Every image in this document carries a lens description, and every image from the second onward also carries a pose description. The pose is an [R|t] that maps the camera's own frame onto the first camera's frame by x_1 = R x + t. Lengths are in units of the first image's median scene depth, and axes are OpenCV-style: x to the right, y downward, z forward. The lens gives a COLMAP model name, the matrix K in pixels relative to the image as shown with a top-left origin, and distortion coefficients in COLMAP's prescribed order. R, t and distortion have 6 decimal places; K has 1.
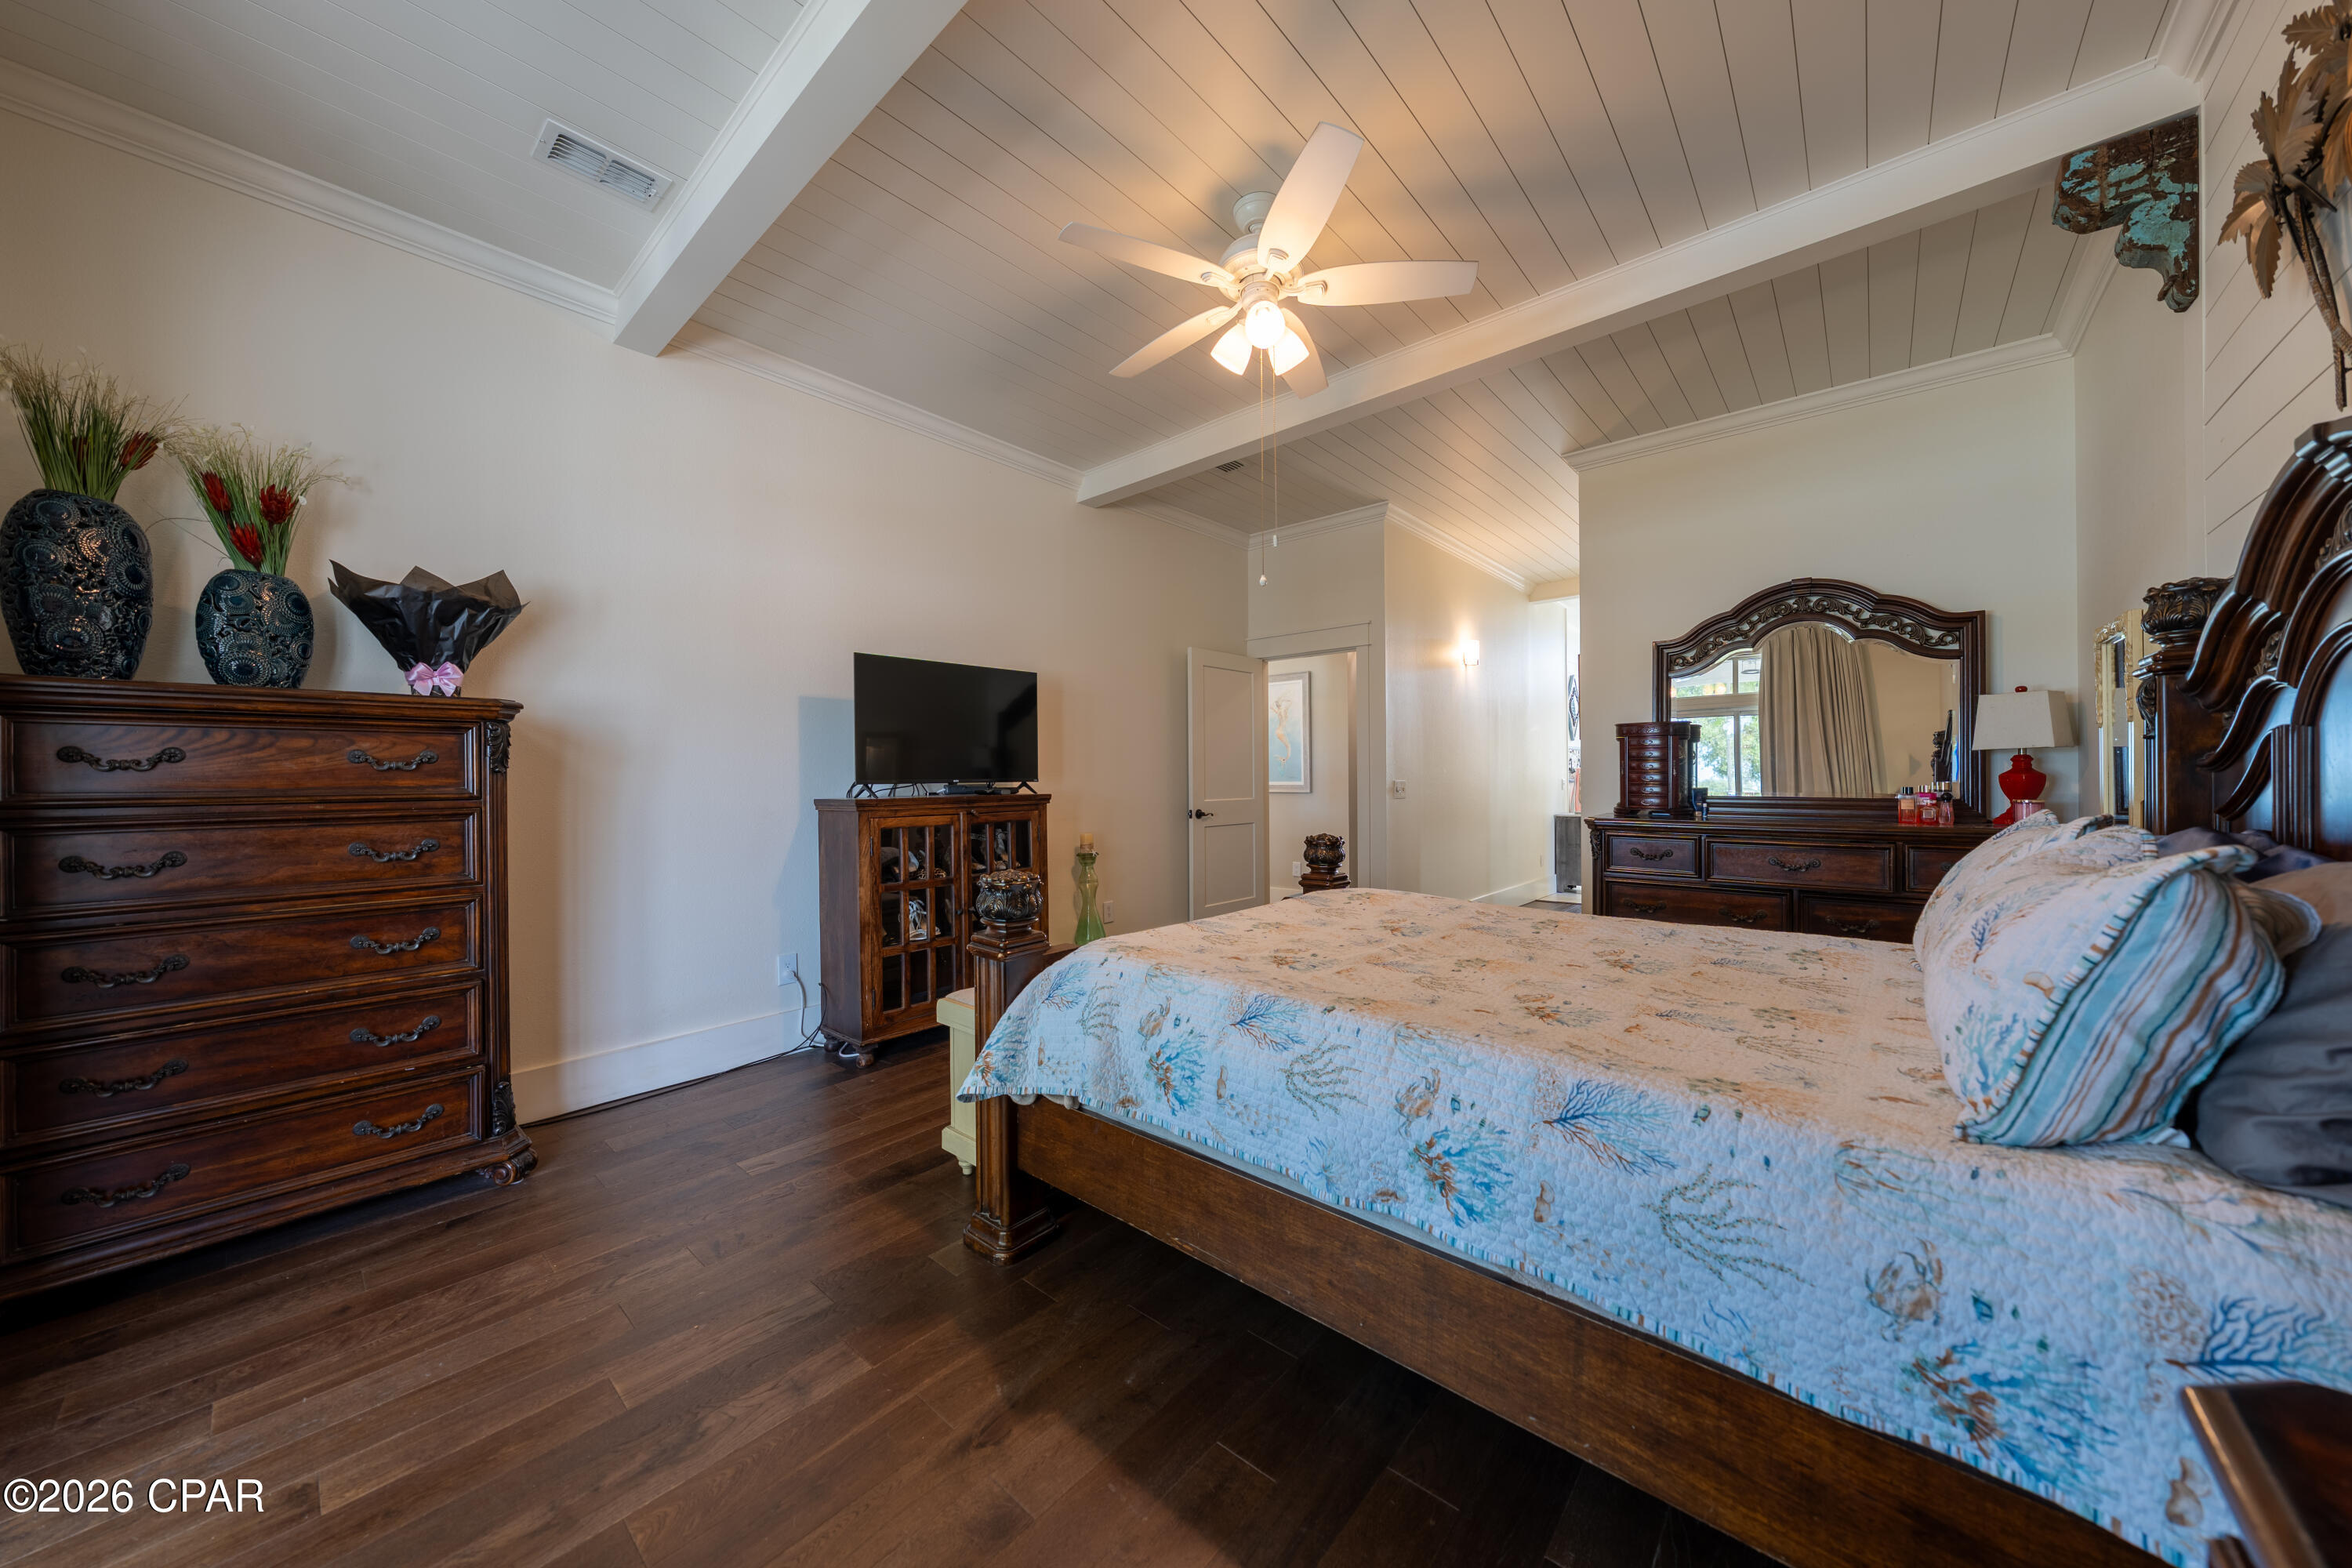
lens RADIAL K [[796.4, 0, 1178.2], [0, 796.4, 778.2], [0, 0, 1]] dist [0.001813, 0.000007]
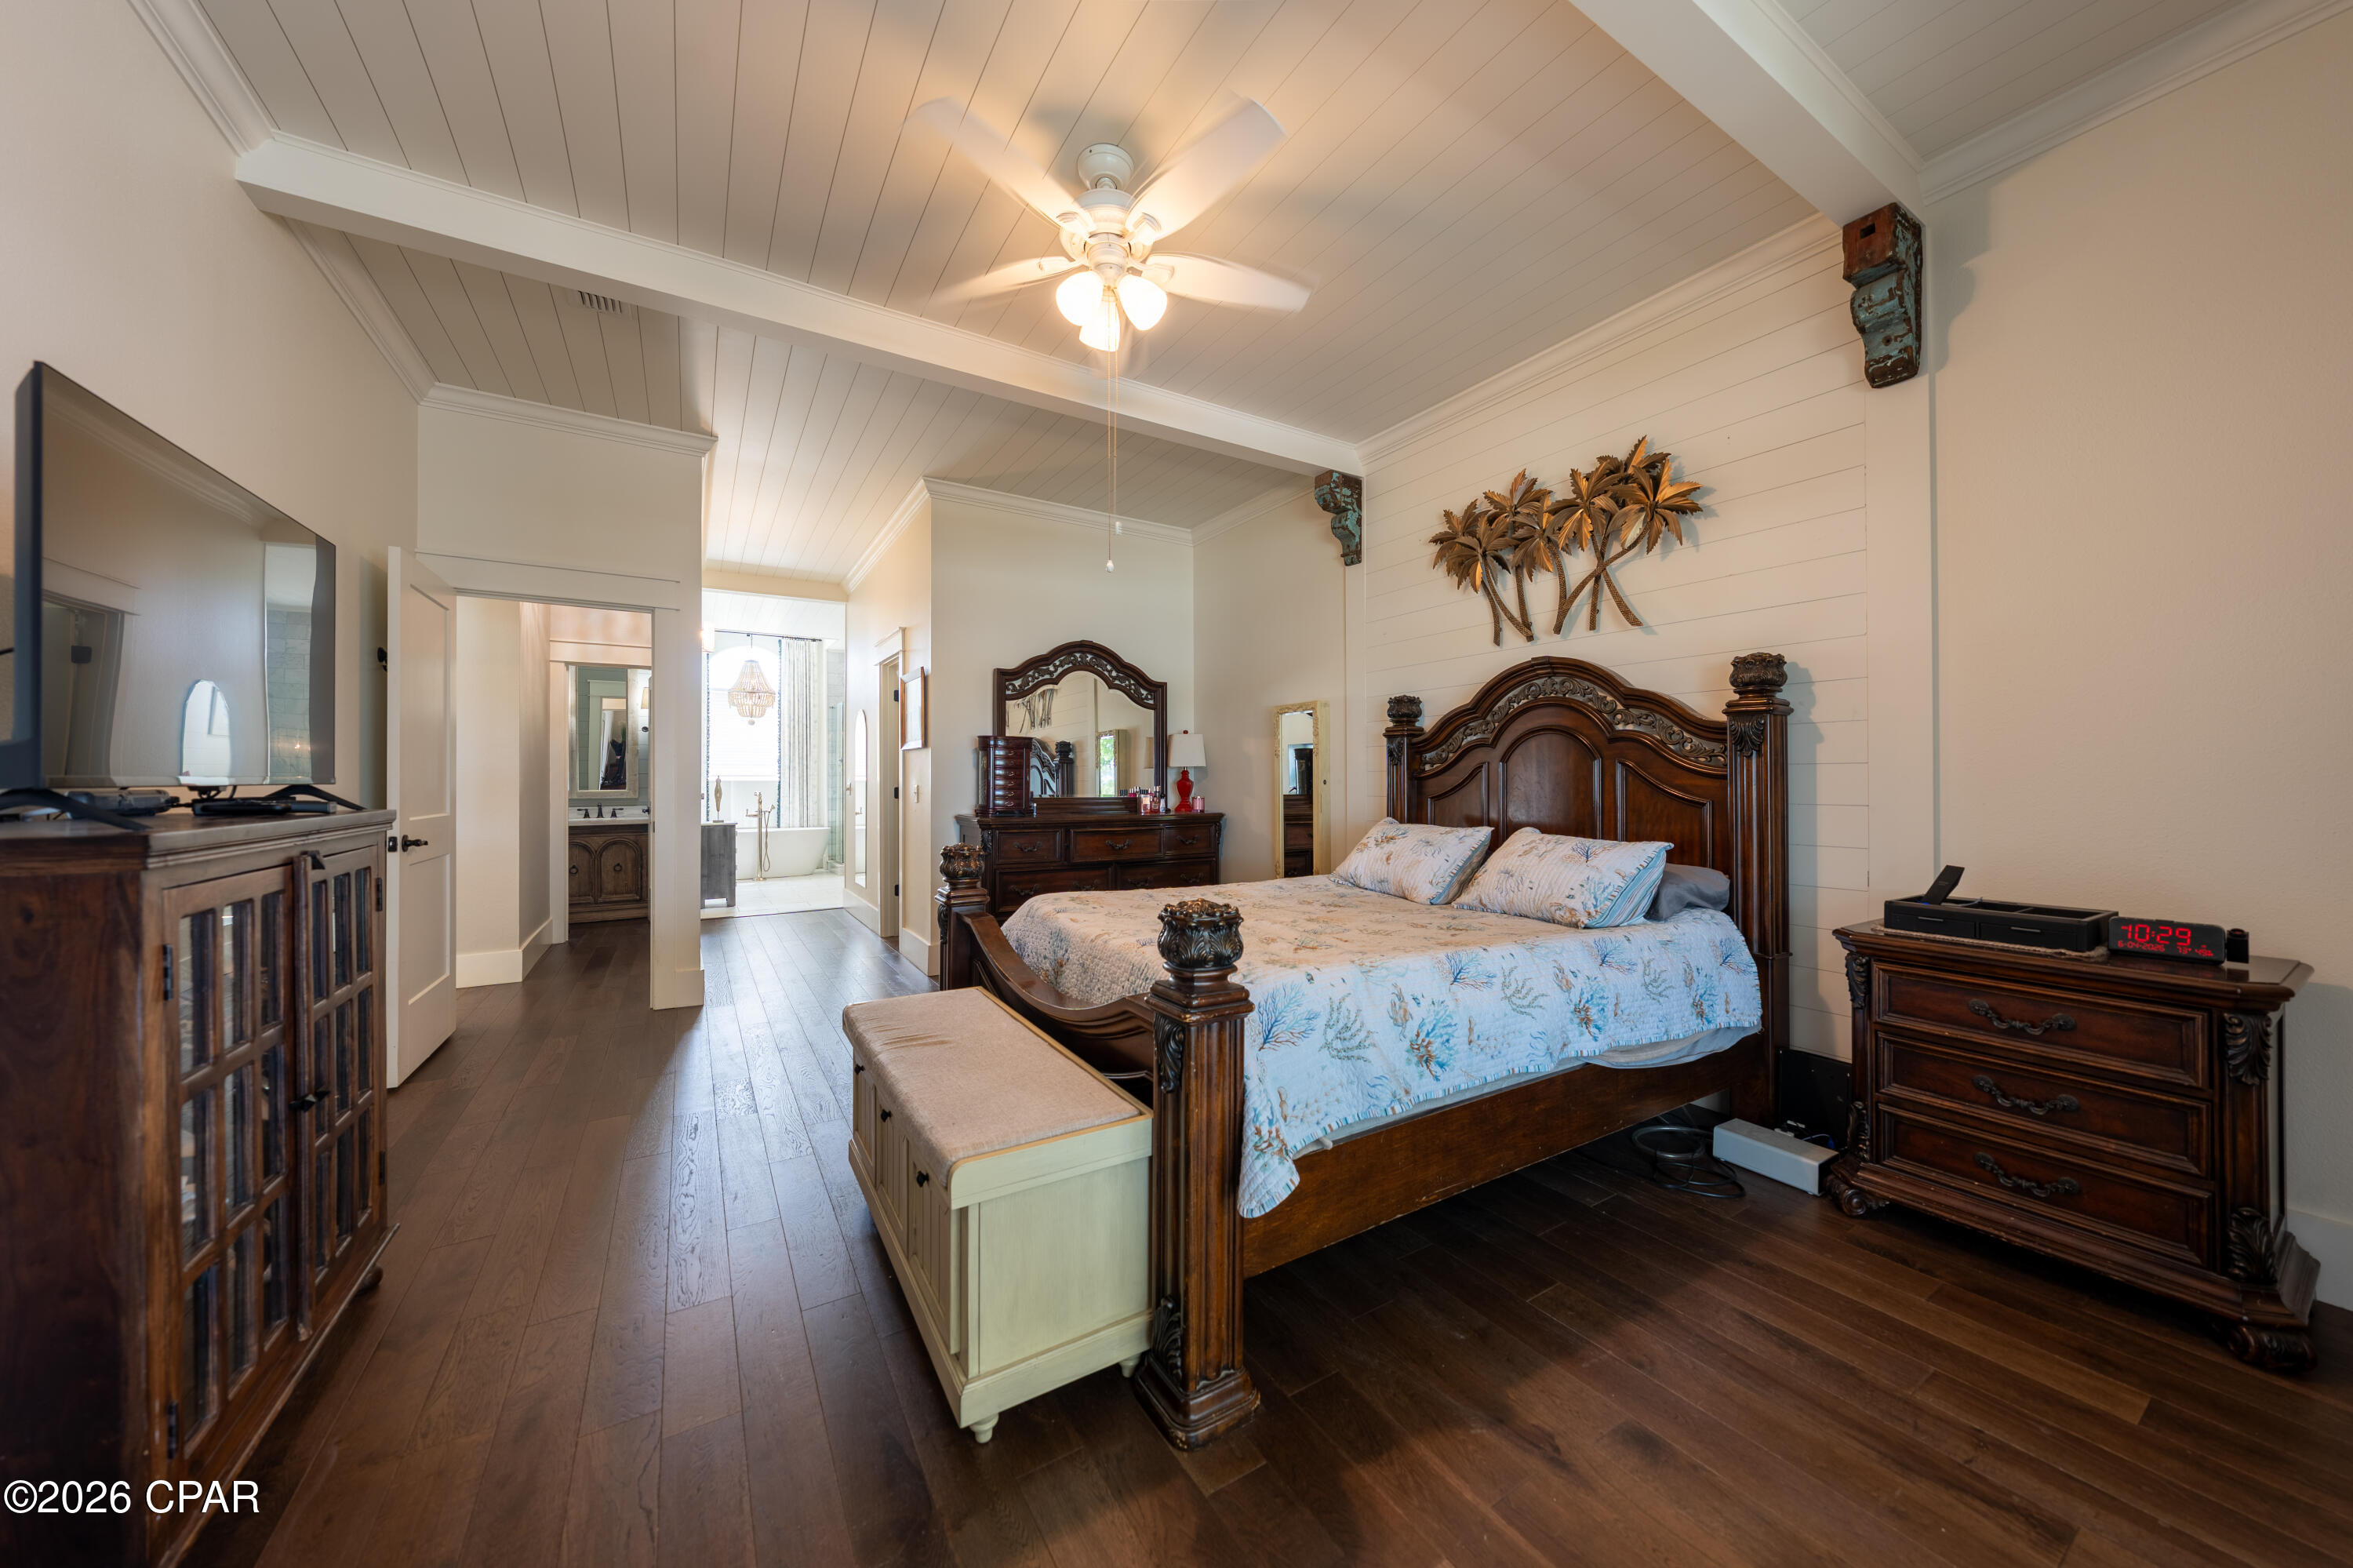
lens RADIAL K [[796.7, 0, 1168.9], [0, 796.7, 782.5], [0, 0, 1]] dist [0.001813, 0.000007]
pose [[0.306103, 0.005133, 0.951985, -0.950232], [-0.001896, 0.999987, -0.004782, 0.010047], [-0.951997, -0.000341, 0.306108, 0.817706]]
